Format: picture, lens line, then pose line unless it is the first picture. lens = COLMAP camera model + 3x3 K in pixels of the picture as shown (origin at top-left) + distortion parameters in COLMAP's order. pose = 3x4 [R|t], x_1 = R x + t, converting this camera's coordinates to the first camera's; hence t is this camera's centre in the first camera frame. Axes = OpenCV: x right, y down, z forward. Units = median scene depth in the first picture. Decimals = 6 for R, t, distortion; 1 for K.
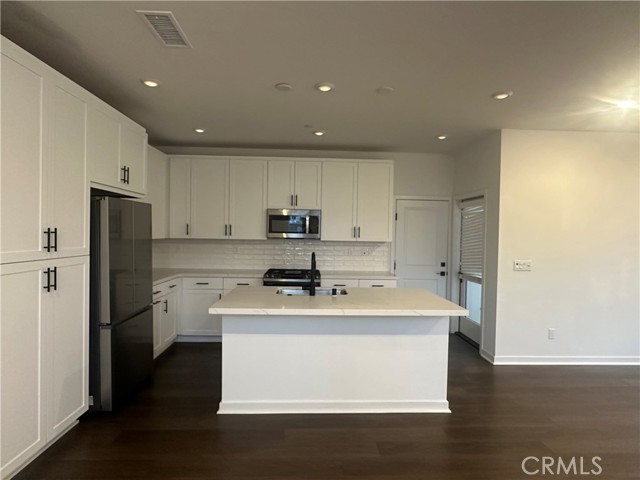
lens RADIAL K [[353.8, 0, 319.2], [0, 353.8, 240.0], [0, 0, 1]] dist [-0.031688, -0.000736]
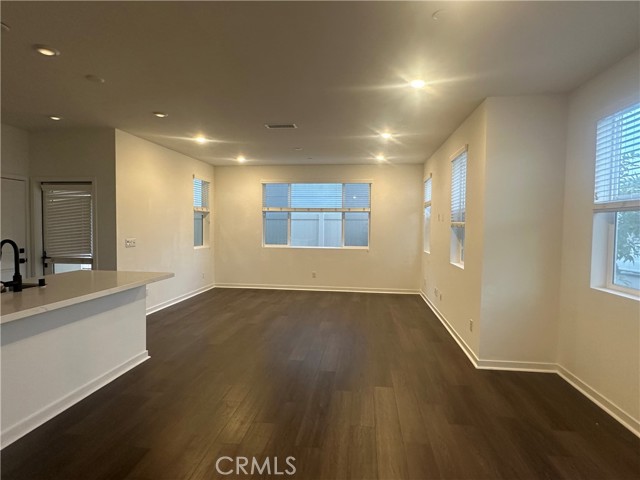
lens RADIAL K [[353.8, 0, 319.7], [0, 353.8, 239.0], [0, 0, 1]] dist [-0.031688, -0.000736]
pose [[0.156358, -0.057117, 0.986048, -0.549151], [0.011537, 0.998364, 0.056001, -0.002490], [-0.987633, 0.002620, 0.156761, 0.135513]]
